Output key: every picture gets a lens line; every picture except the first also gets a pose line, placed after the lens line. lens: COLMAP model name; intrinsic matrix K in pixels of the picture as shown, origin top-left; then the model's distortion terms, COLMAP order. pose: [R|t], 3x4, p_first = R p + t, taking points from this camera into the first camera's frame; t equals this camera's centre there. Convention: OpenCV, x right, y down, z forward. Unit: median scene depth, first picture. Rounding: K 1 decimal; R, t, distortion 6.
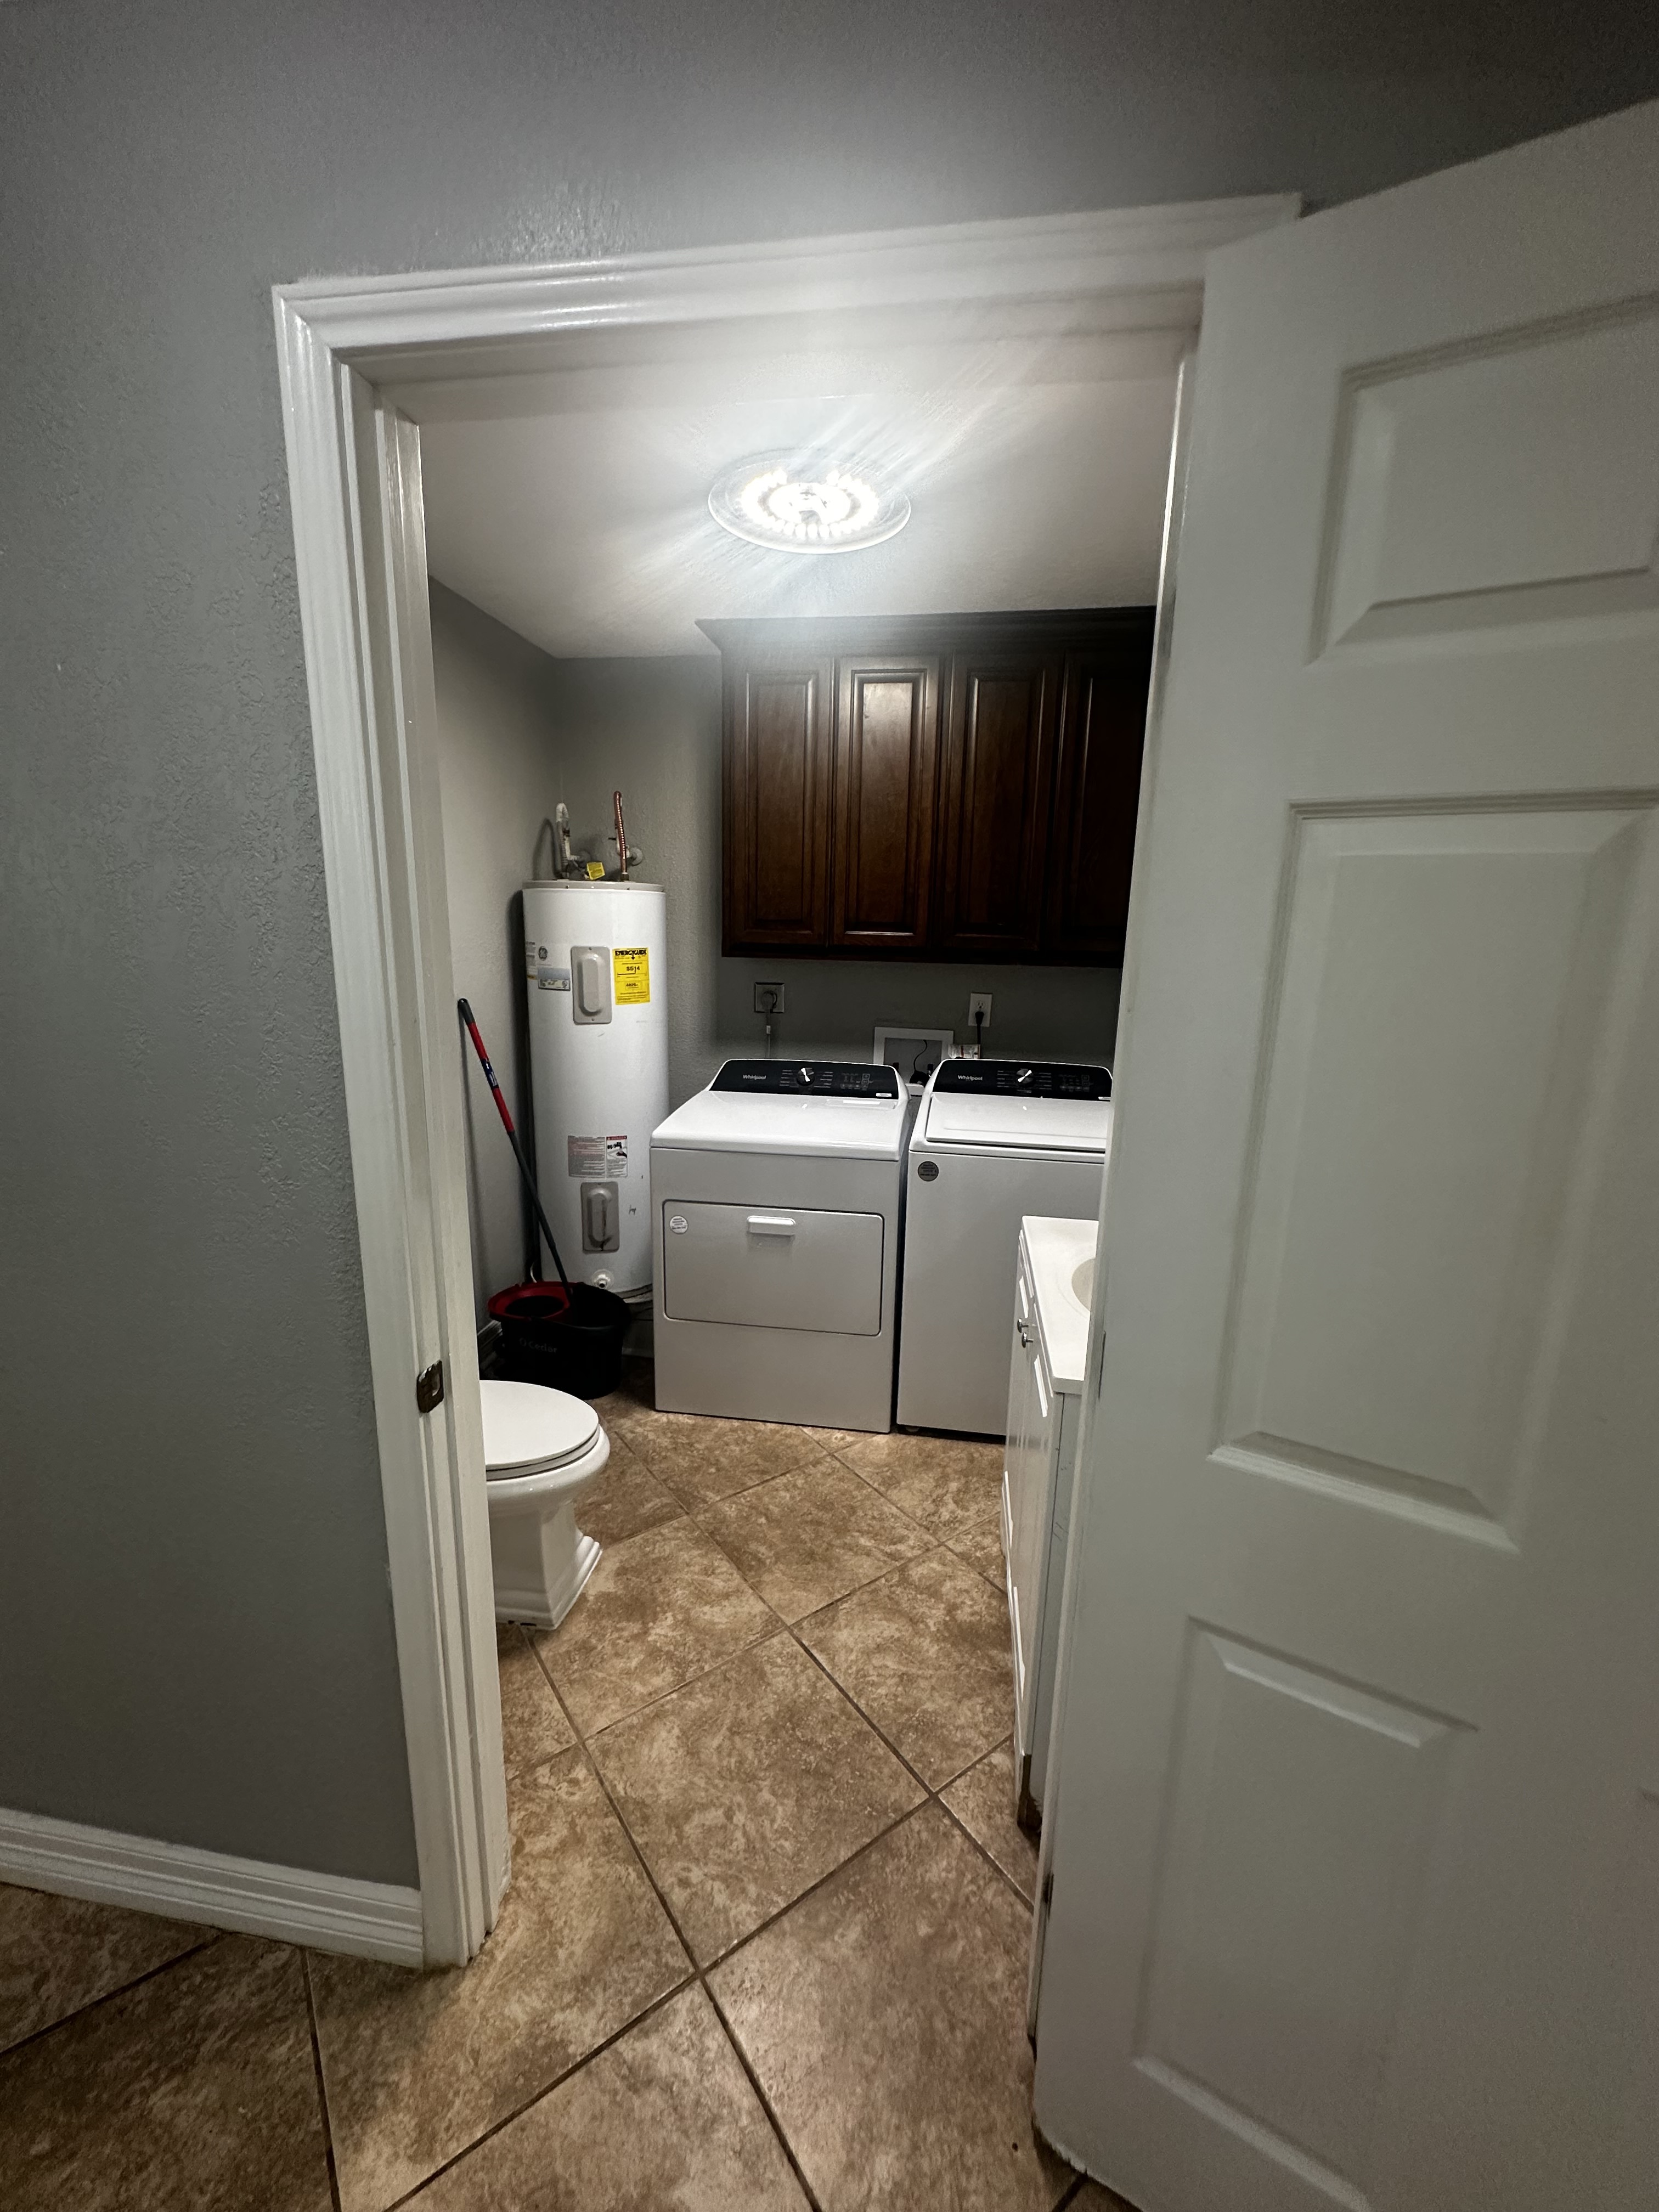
lens RADIAL K [[884.9, 0, 825.9], [0, 884.9, 1108.0], [0, 0, 1]] dist [0.001902, 0.000020]
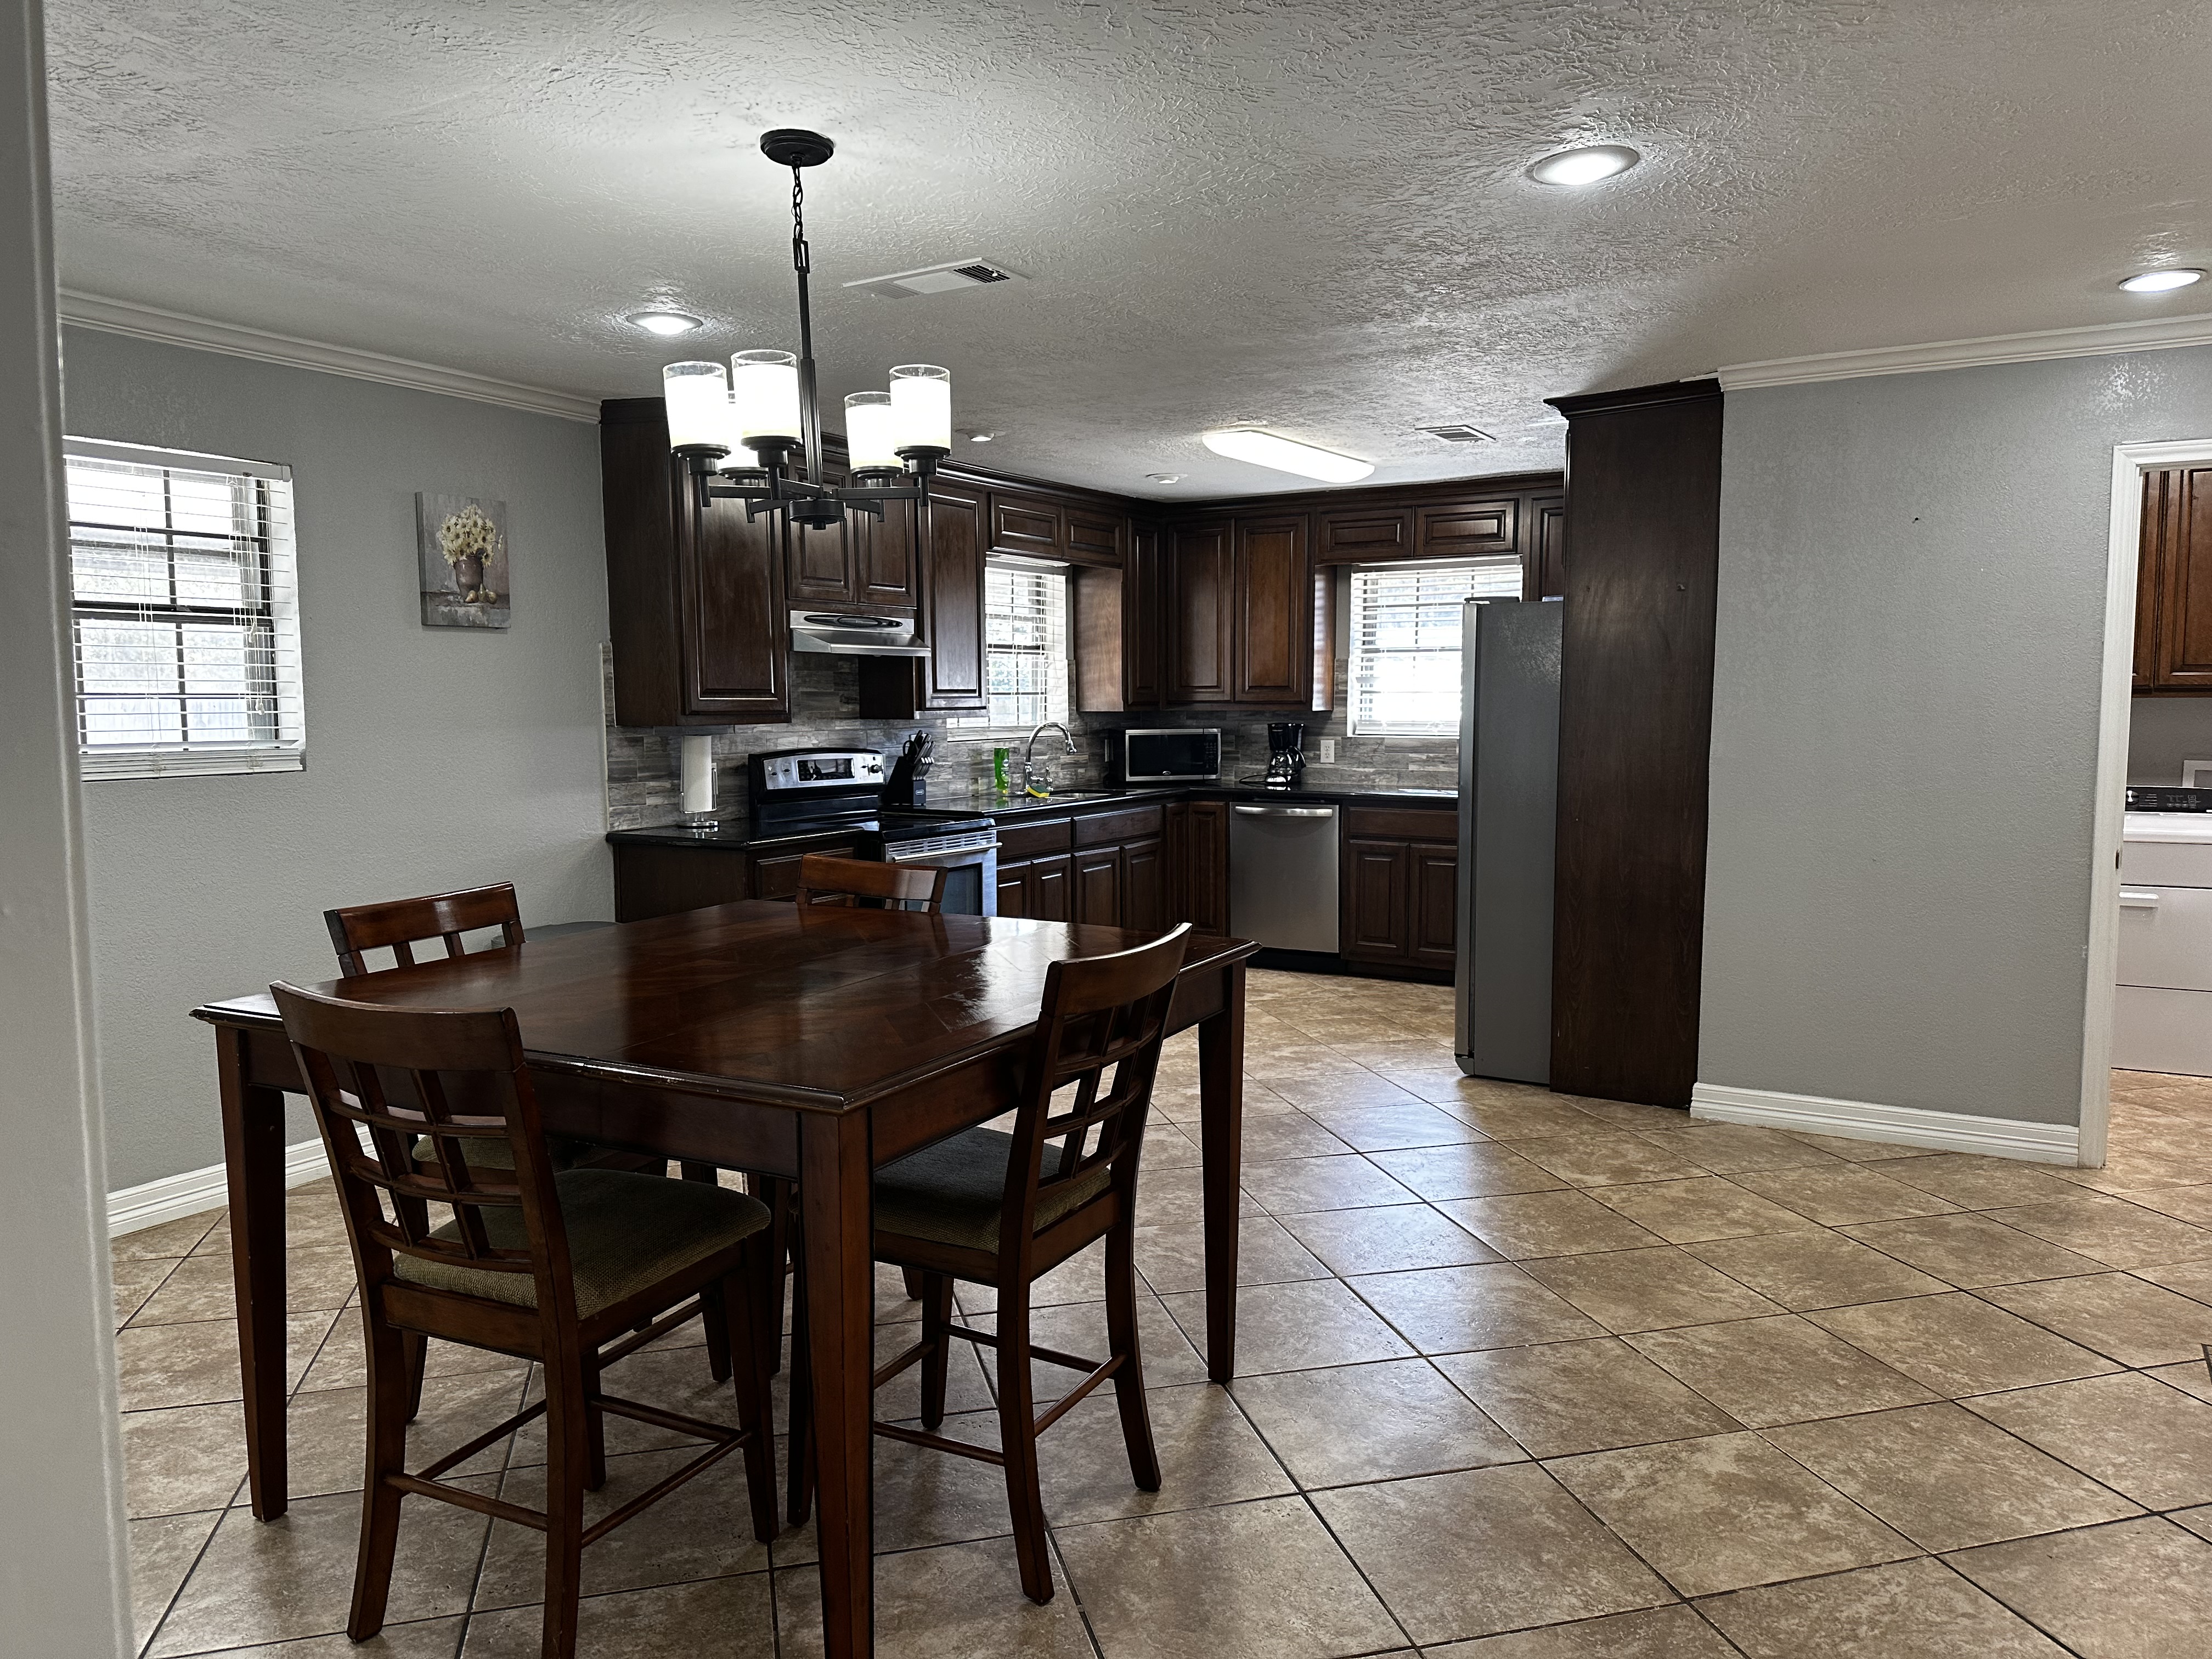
lens RADIAL K [[1547.2, 0, 1113.8], [0, 1547.2, 838.7], [0, 0, 1]] dist [0.024982, -0.029579]
pose [[0.929492, 0.007218, -0.368771, -0.540928], [-0.050719, 0.992812, -0.108404, 0.324607], [0.365338, 0.119464, 0.923177, -1.442800]]
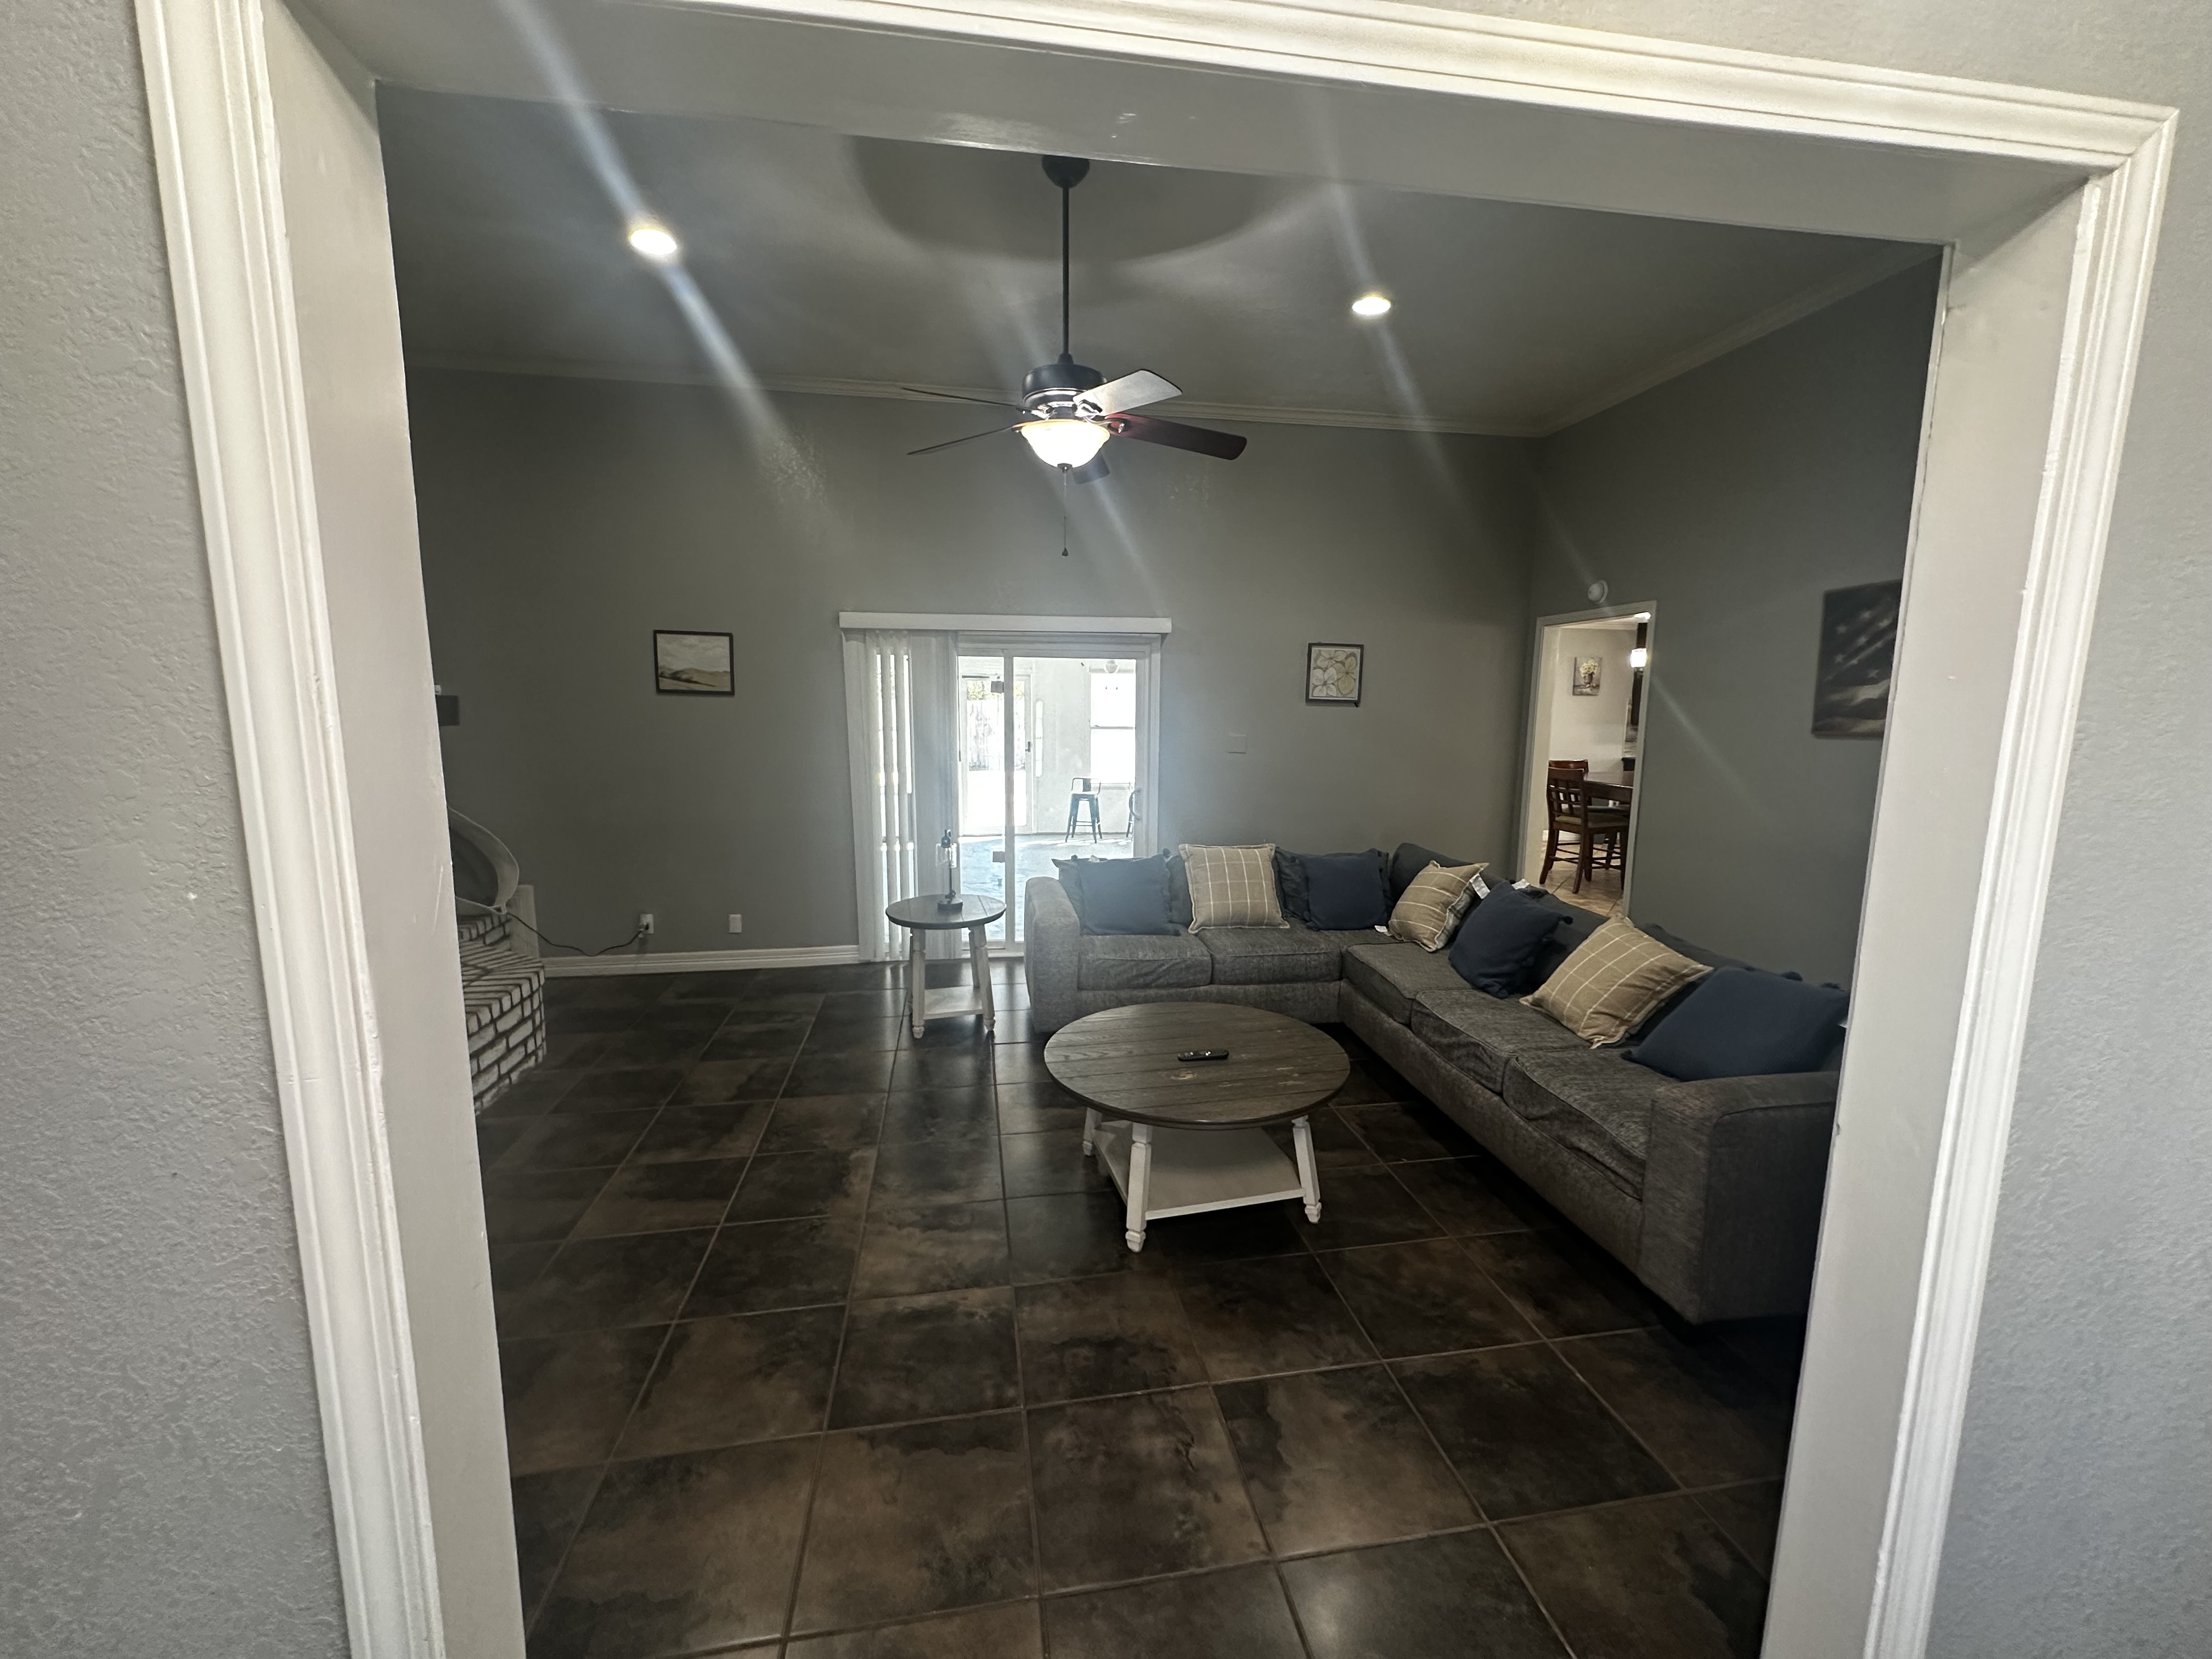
lens RADIAL K [[884.9, 0, 1103.6], [0, 884.9, 835.9], [0, 0, 1]] dist [0.001902, 0.000020]
pose [[0.302257, 0.120540, -0.945574, 0.891095], [-0.194200, 0.978955, 0.062718, 0.620503], [0.933235, 0.164674, 0.319305, -2.880667]]
